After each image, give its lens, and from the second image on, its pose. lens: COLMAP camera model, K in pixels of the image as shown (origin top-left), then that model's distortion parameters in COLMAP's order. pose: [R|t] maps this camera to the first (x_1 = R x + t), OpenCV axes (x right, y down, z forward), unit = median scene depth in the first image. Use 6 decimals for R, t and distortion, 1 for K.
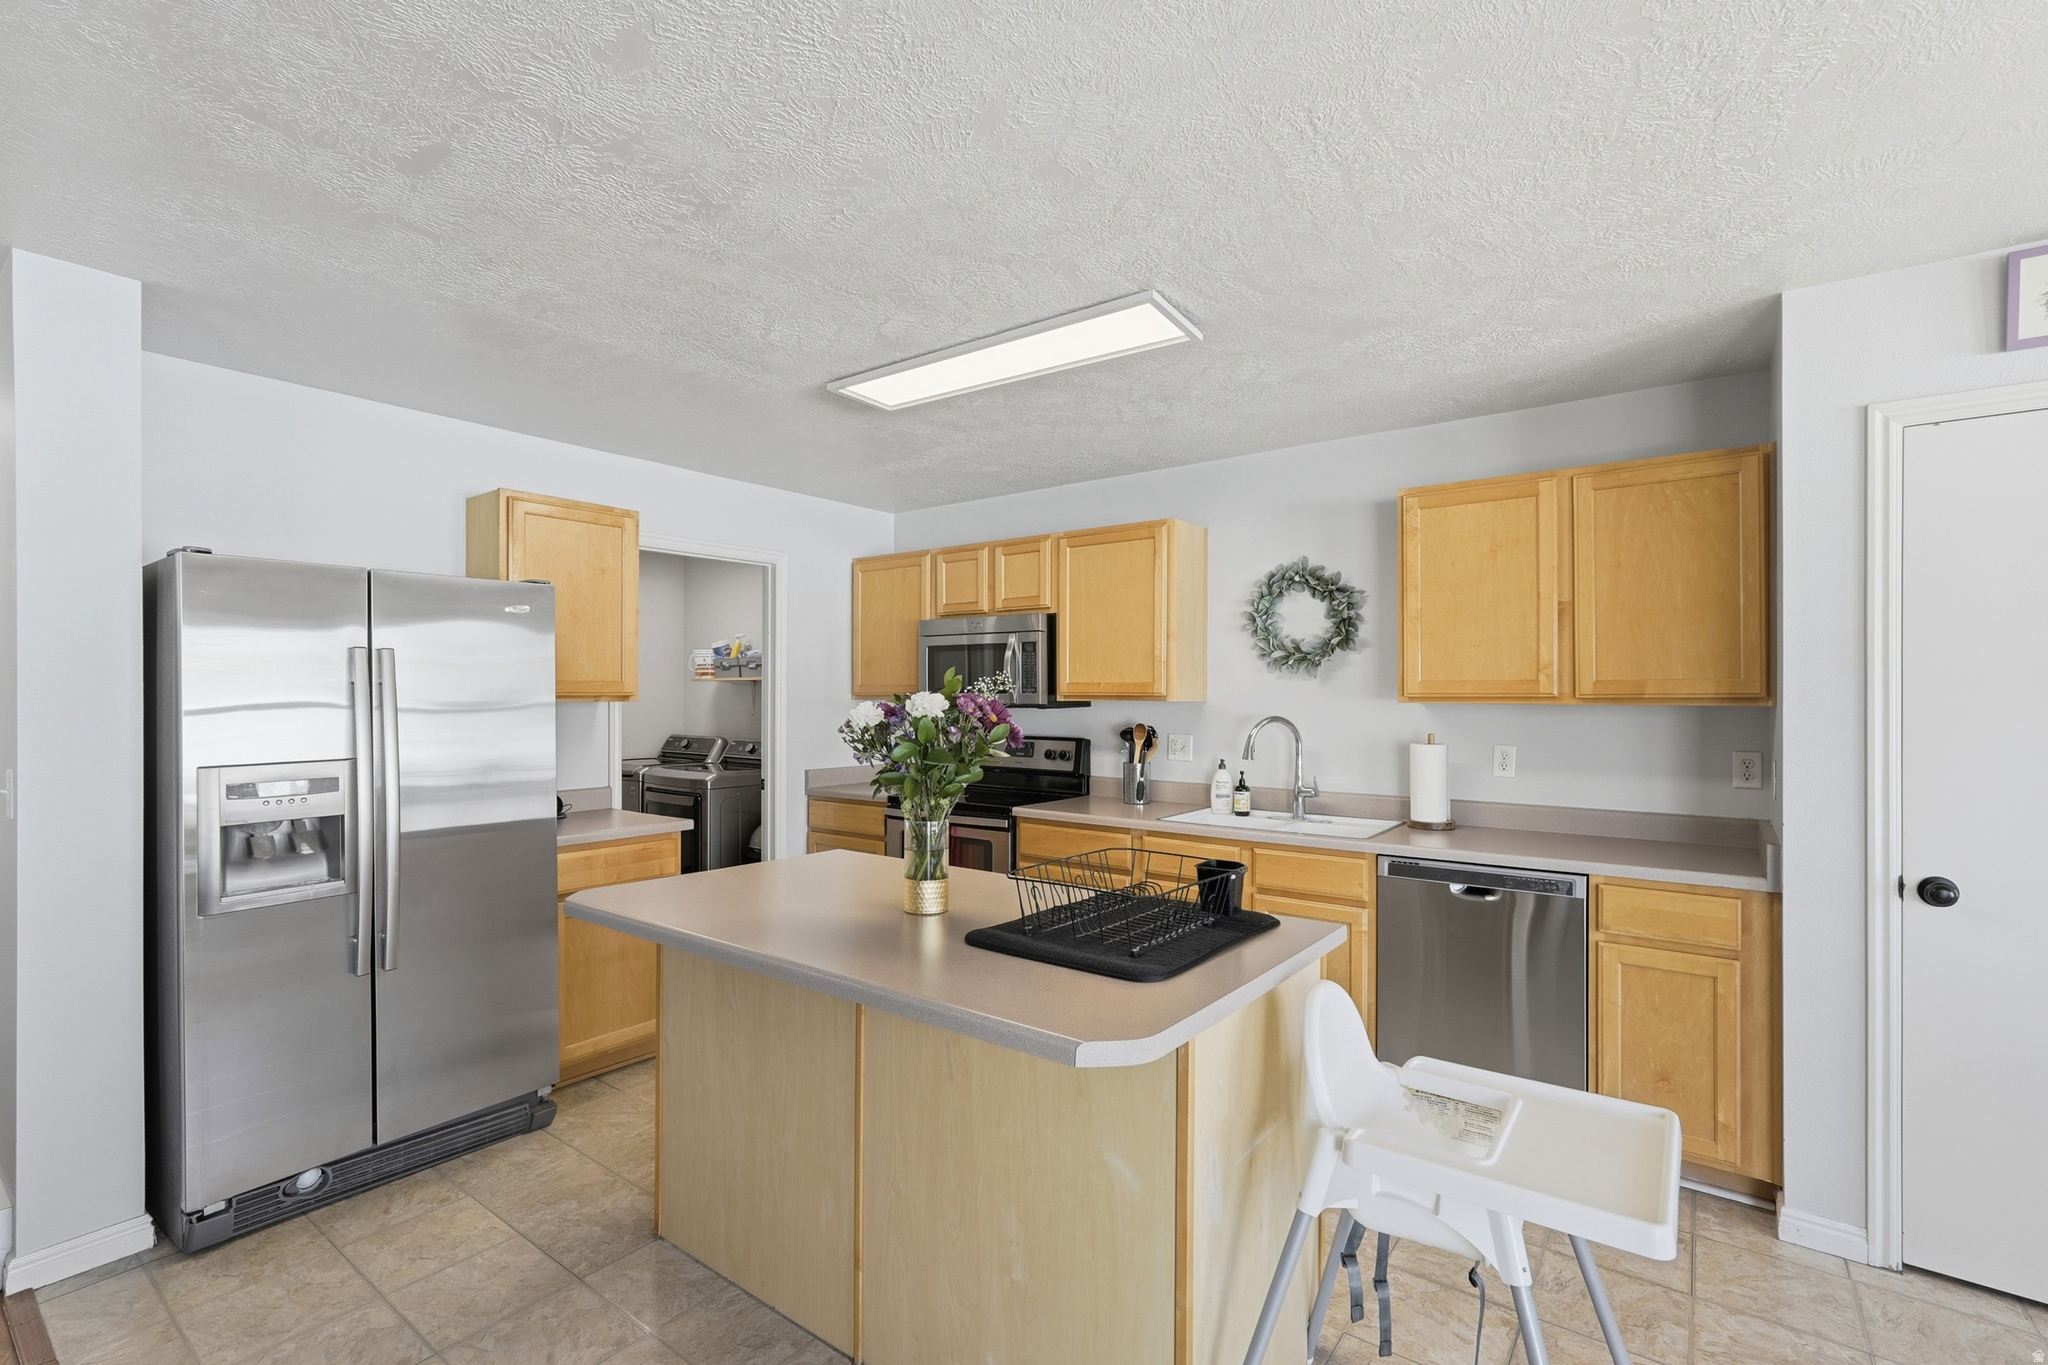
lens RADIAL K [[914.2, 0, 1032.7], [0, 914.2, 691.8], [0, 0, 1]] dist [-0.012823, 0.006939]
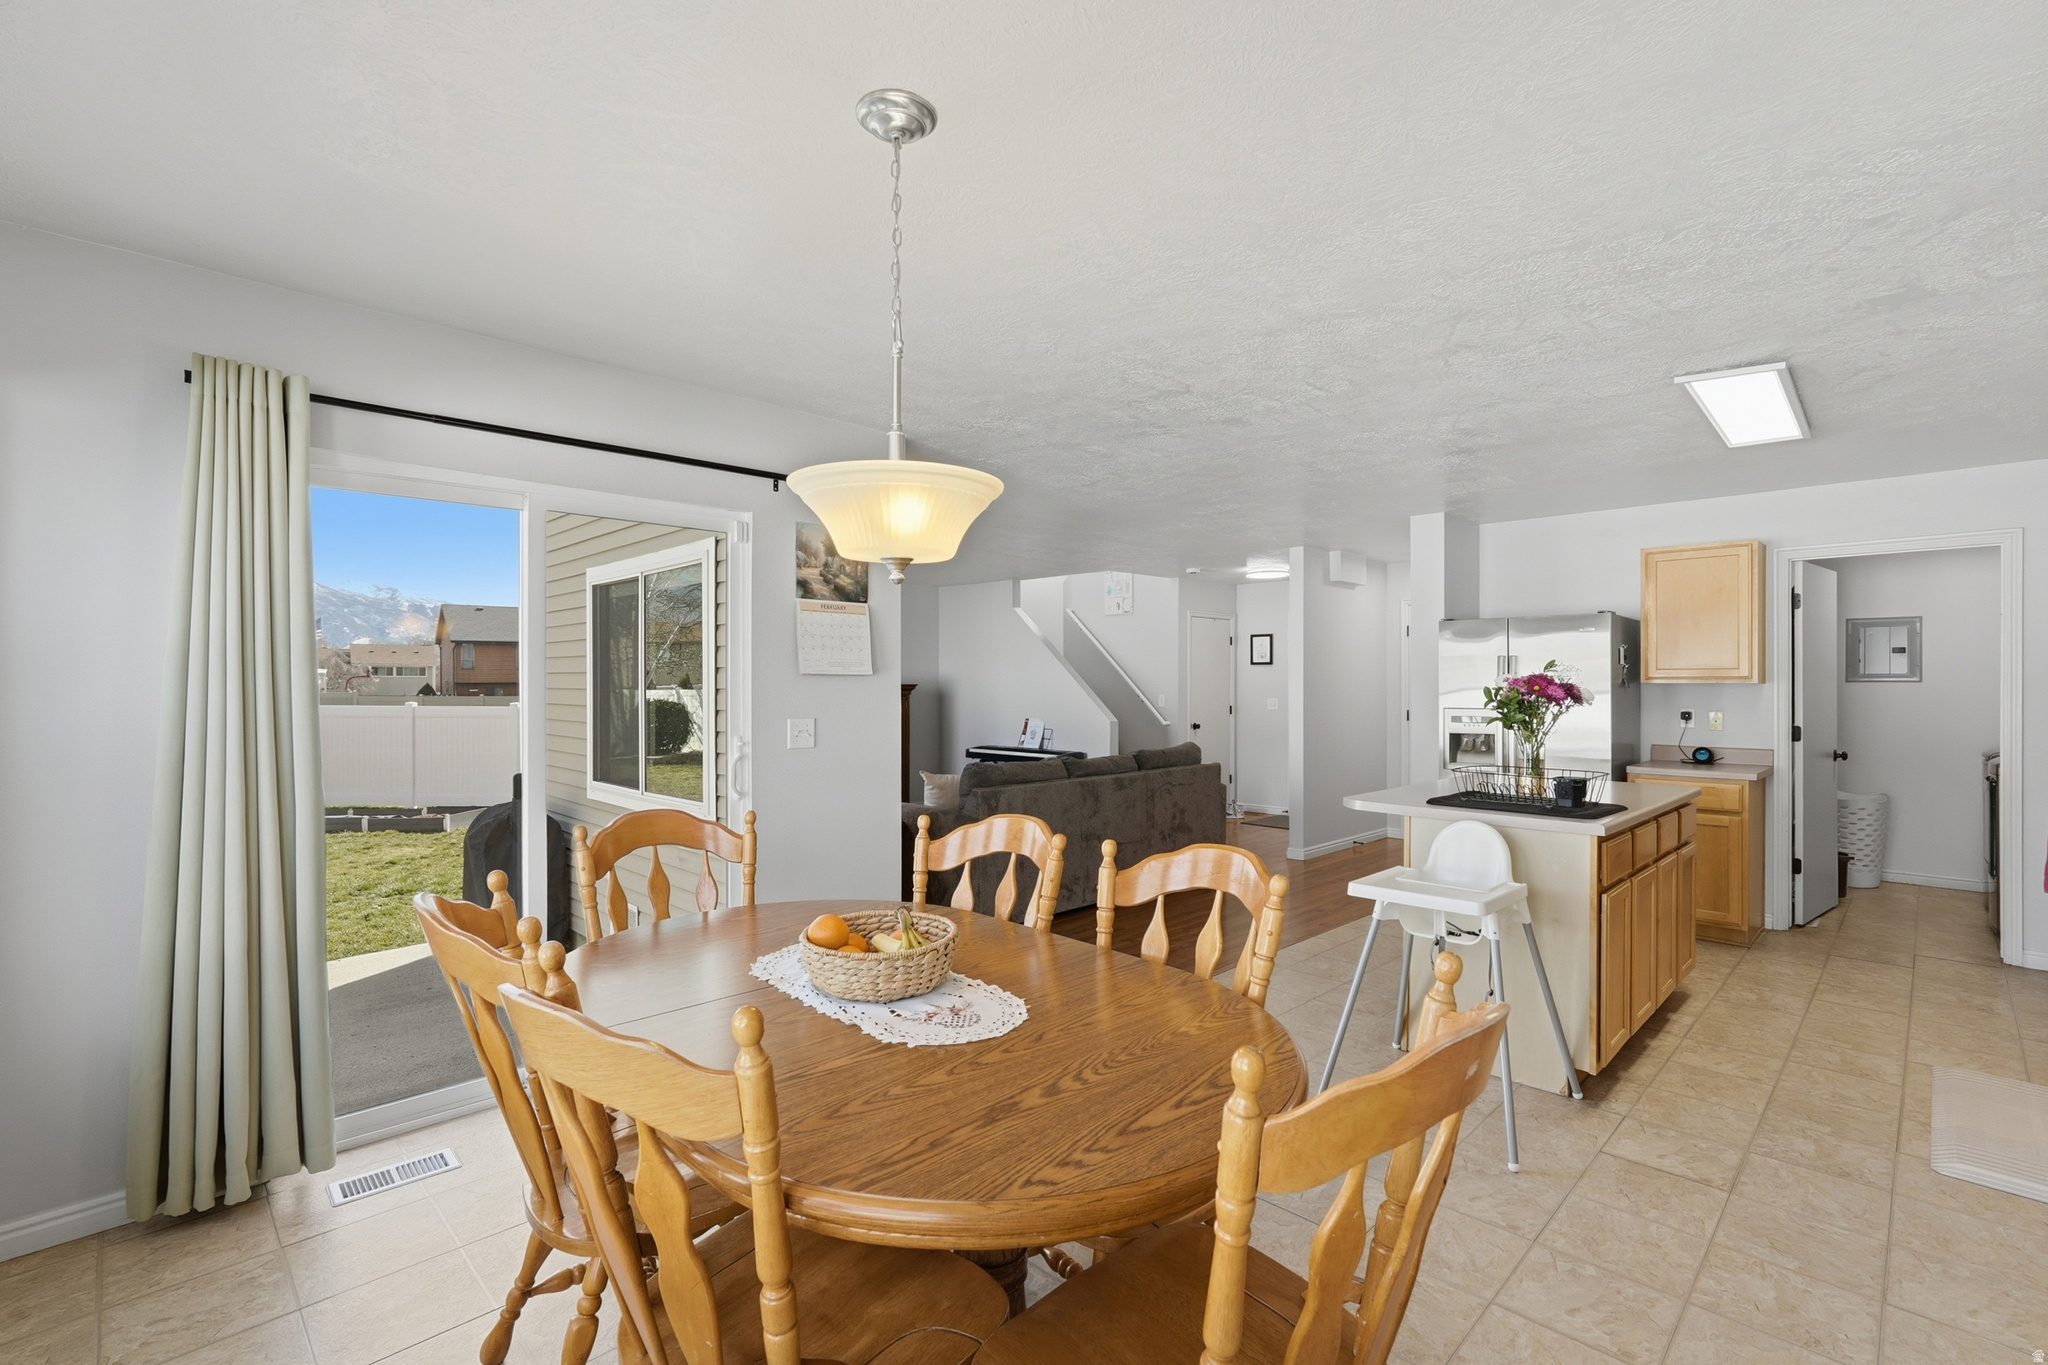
lens RADIAL K [[914.2, 0, 1039.1], [0, 914.2, 686.5], [0, 0, 1]] dist [-0.012823, 0.006939]
pose [[-0.132648, 0.000947, -0.991163, 1.354984], [0.001234, 0.999999, 0.000790, 0.017838], [0.991162, -0.001118, -0.132649, 0.195835]]
